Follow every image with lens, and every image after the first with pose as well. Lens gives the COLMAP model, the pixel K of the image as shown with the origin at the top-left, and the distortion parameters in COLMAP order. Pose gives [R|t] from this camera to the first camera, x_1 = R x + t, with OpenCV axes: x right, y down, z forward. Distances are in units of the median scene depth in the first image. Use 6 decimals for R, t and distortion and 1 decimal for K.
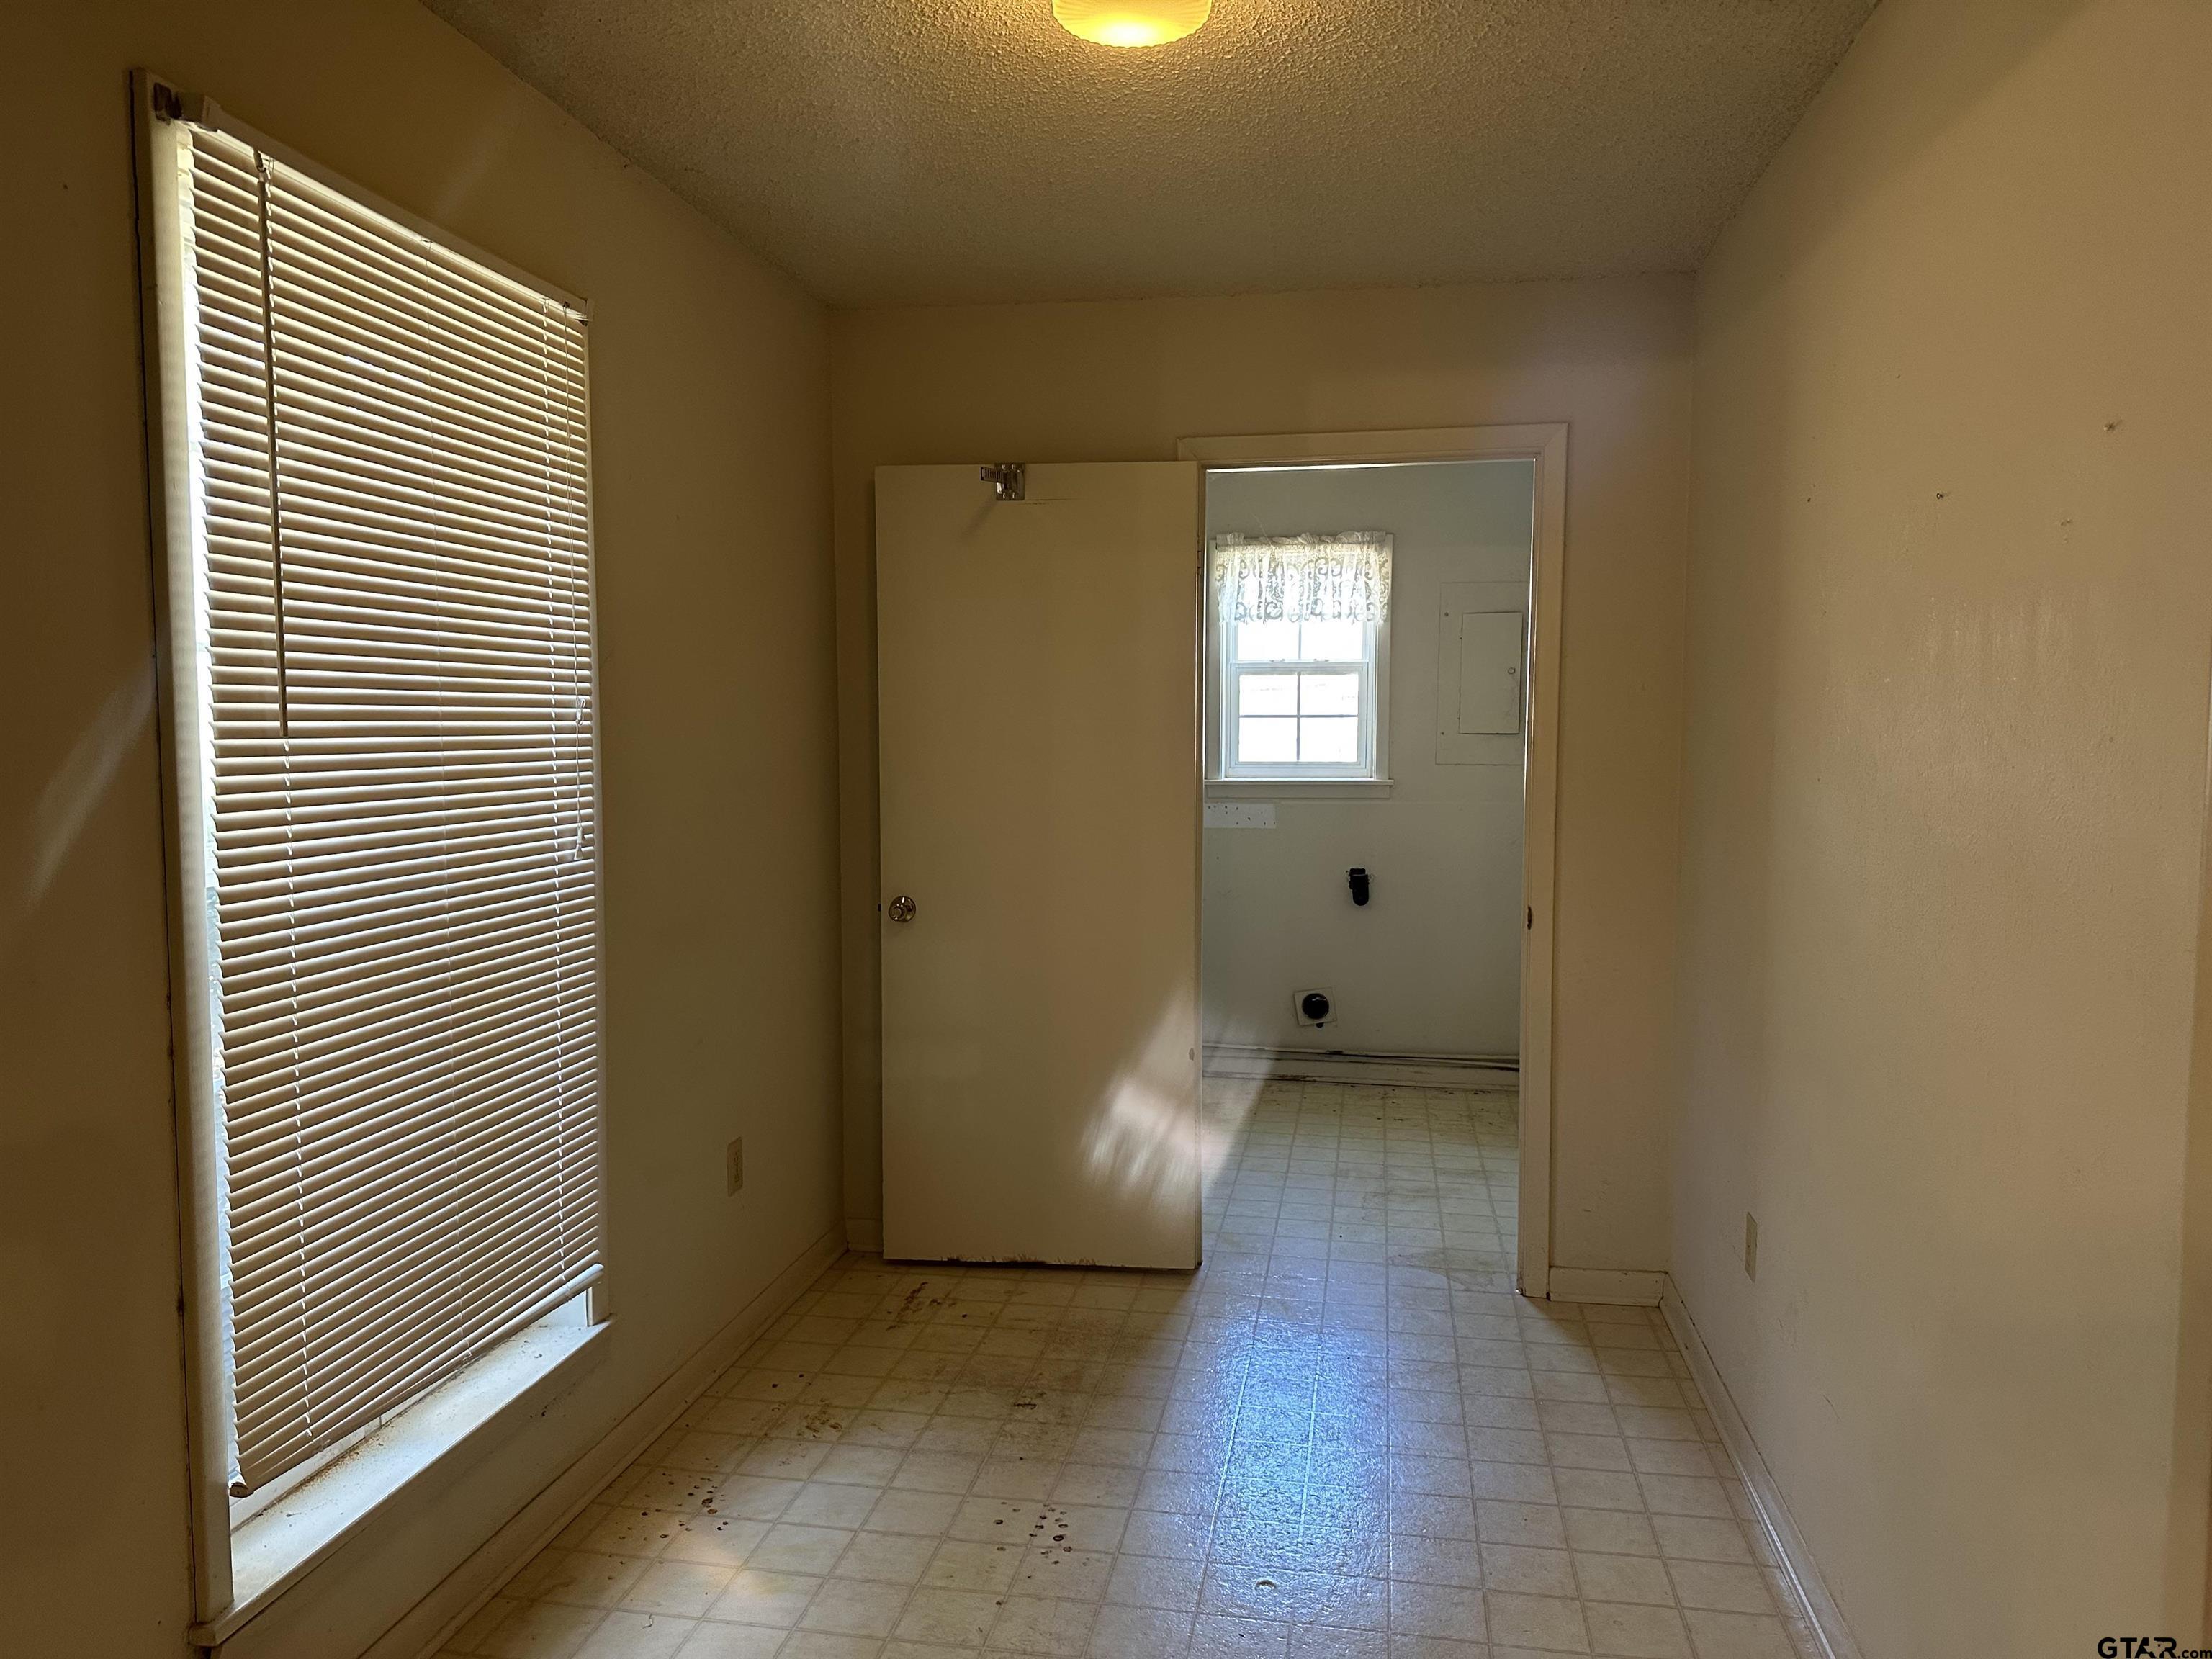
lens RADIAL K [[1527.8, 0, 1112.5], [0, 1527.8, 838.1], [0, 0, 1]] dist [-0.020828, -0.000032]
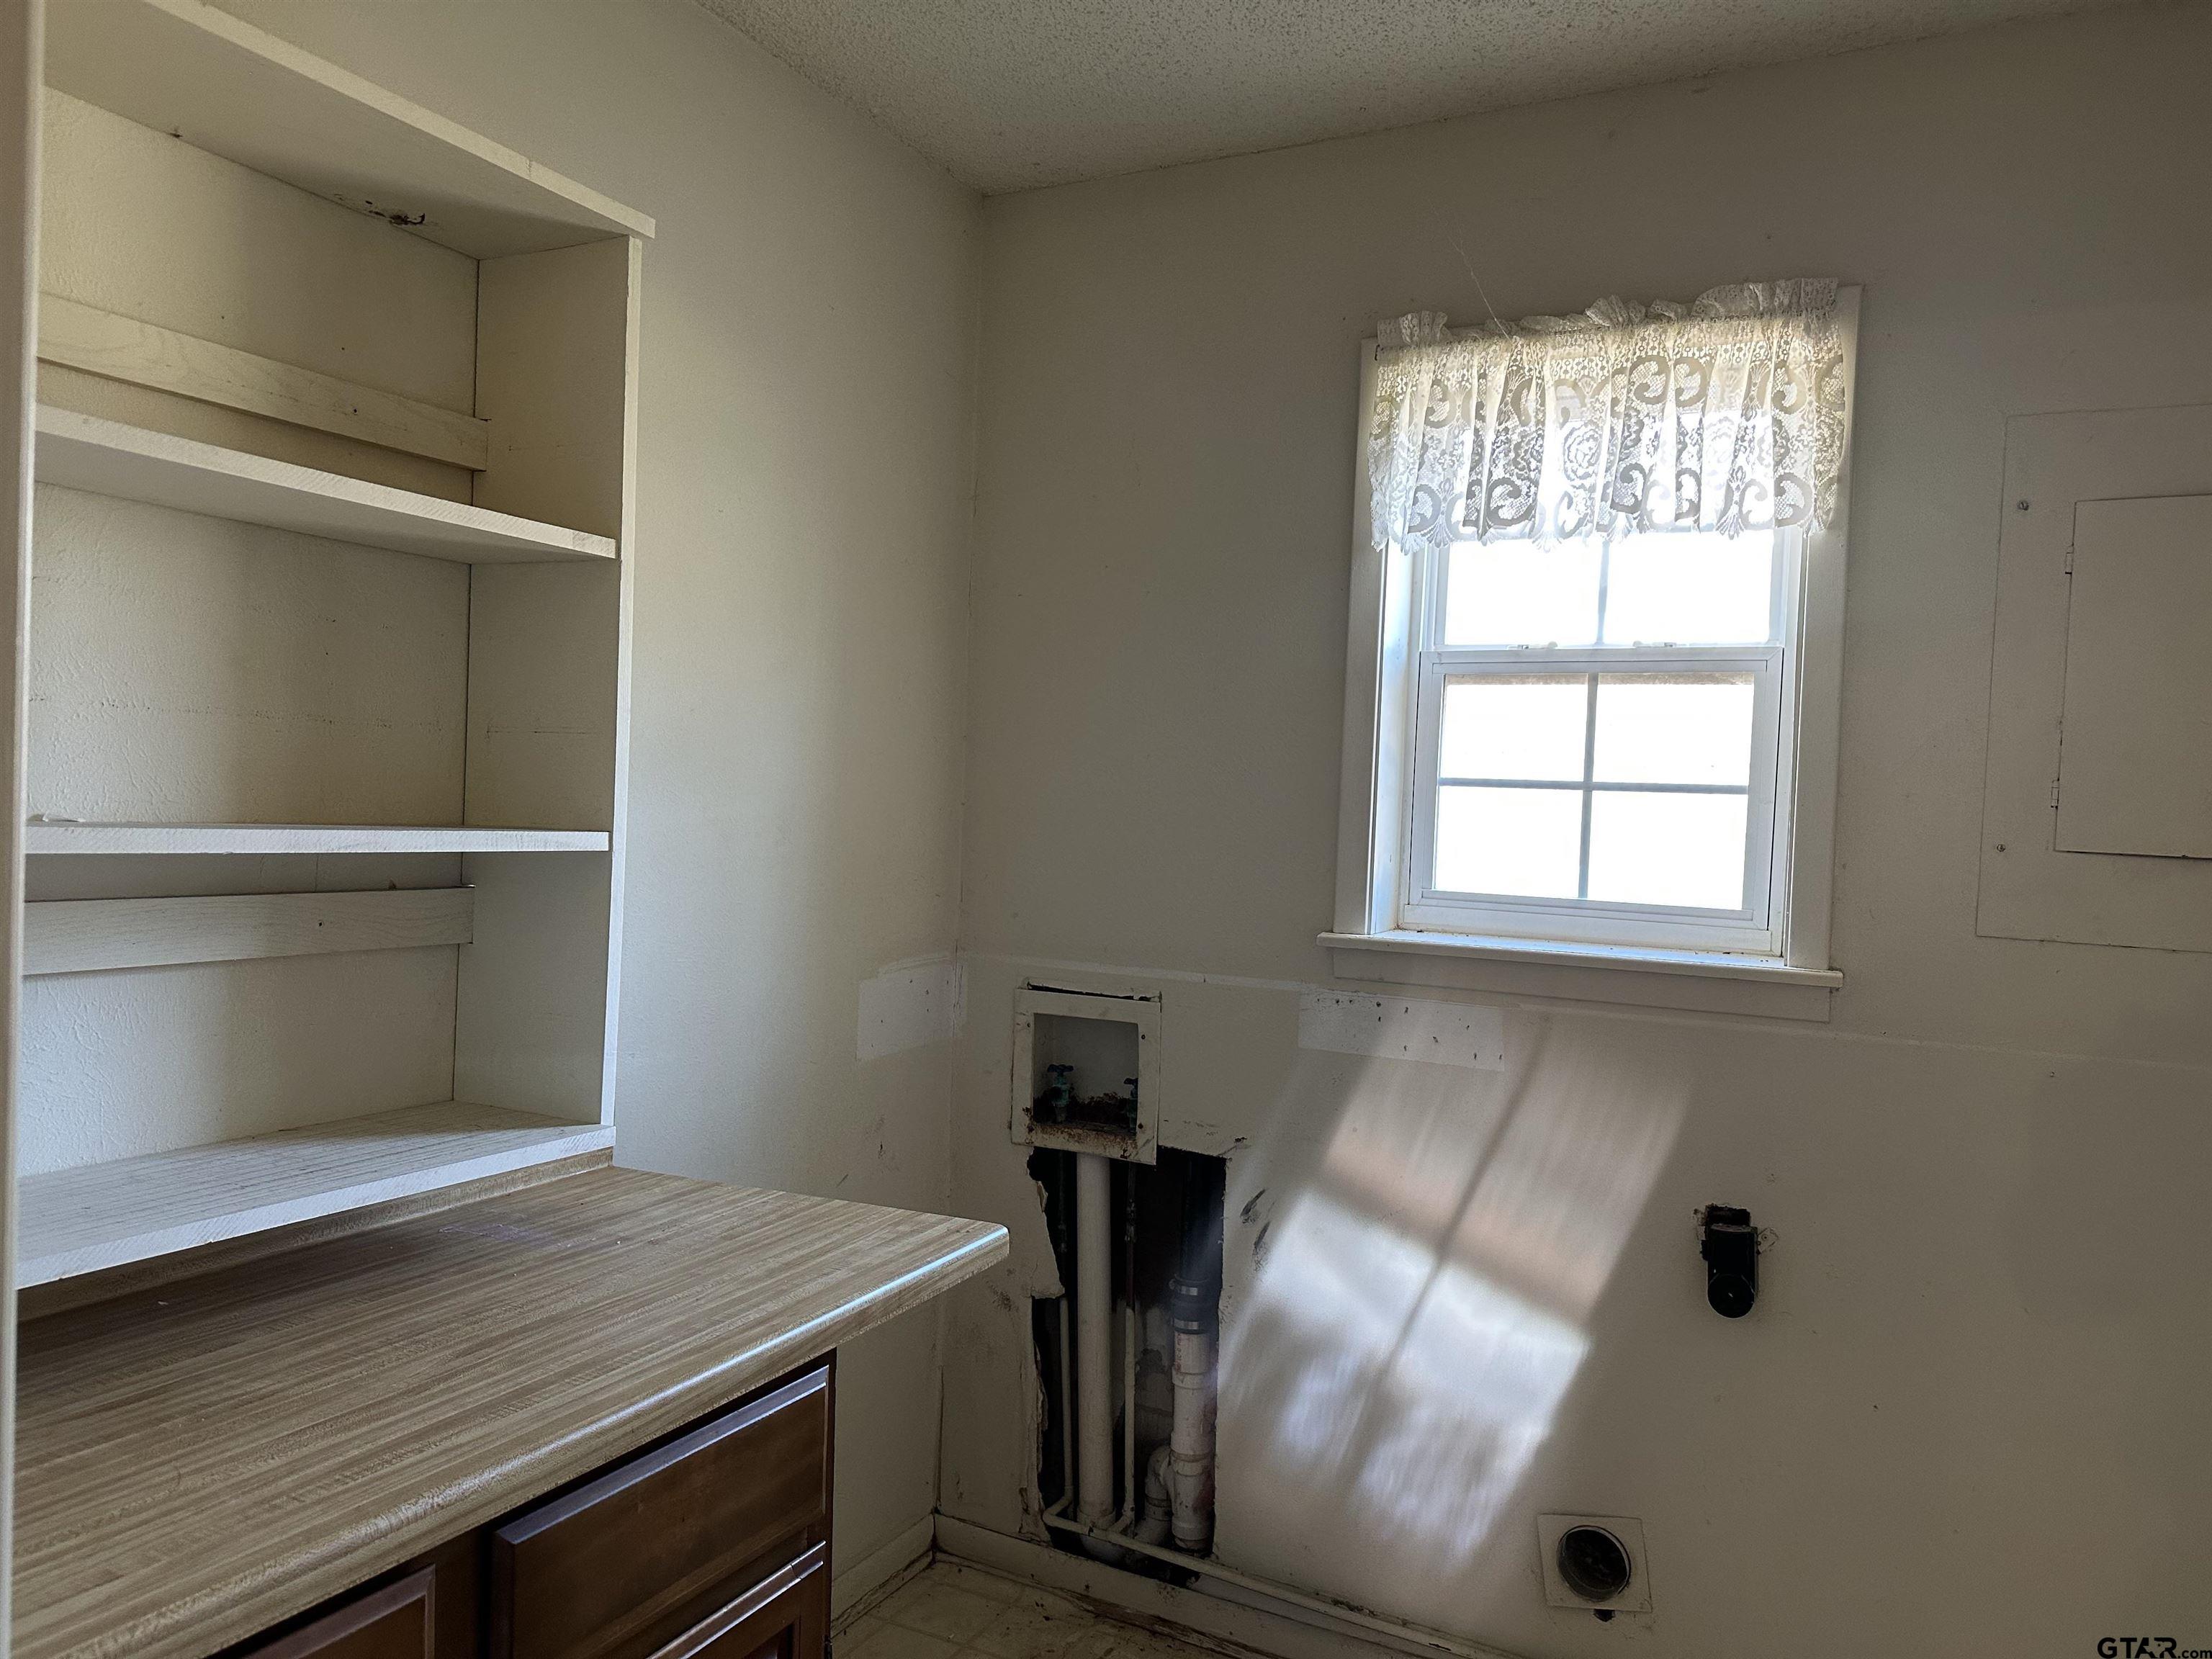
lens RADIAL K [[1527.8, 0, 1090.1], [0, 1527.8, 819.3], [0, 0, 1]] dist [-0.020828, -0.000032]
pose [[0.962010, 0.038680, -0.270260, 0.109390], [-0.054566, 0.997181, -0.051512, -0.045399], [0.267505, 0.064303, 0.961408, 0.609391]]
